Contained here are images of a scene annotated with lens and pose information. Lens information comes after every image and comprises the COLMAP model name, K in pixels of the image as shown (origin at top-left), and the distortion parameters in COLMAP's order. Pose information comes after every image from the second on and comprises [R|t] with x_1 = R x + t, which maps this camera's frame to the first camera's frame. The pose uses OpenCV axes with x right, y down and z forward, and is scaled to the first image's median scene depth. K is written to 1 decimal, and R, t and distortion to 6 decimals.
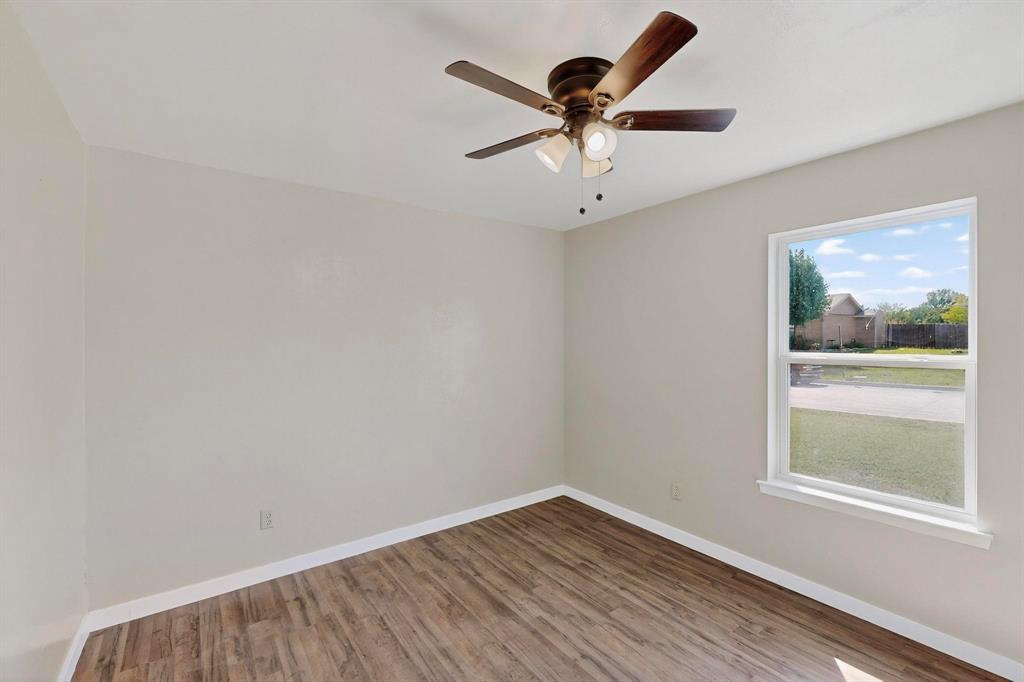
lens RADIAL K [[448.3, 0, 515.5], [0, 448.3, 343.7], [0, 0, 1]] dist [0.003028, 0.000412]
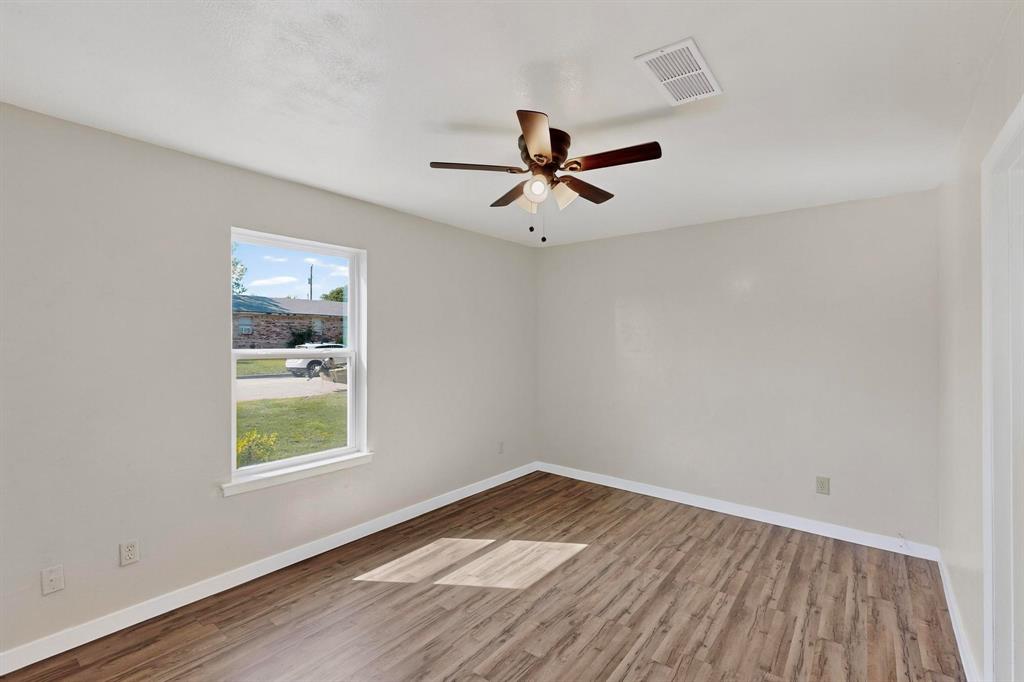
lens RADIAL K [[448.3, 0, 515.5], [0, 448.3, 343.7], [0, 0, 1]] dist [0.003028, 0.000412]
pose [[-0.263245, -0.008539, 0.964691, -0.696338], [0.004273, 0.999941, 0.010017, 0.000154], [-0.964720, 0.006759, -0.263192, 0.902409]]
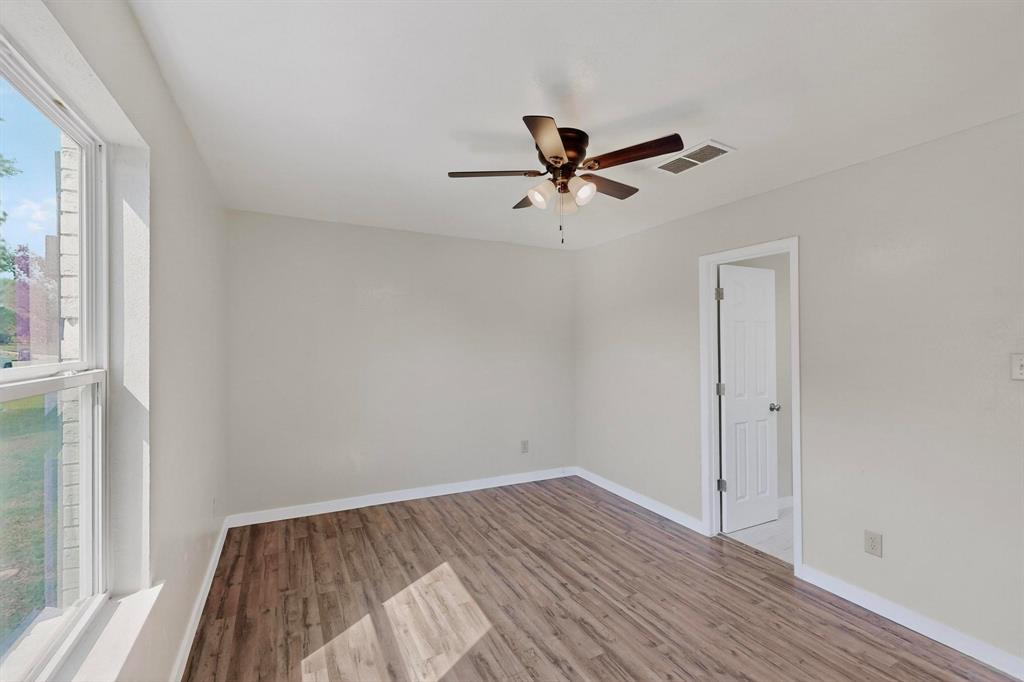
lens RADIAL K [[446.7, 0, 505.8], [0, 446.7, 337.2], [0, 0, 1]] dist [0.011029, 0.000112]
pose [[-0.984663, -0.002394, 0.174450, -0.309362], [-0.002833, 0.999993, -0.002265, -0.002845], [-0.174443, -0.002724, -0.984663, 1.192324]]
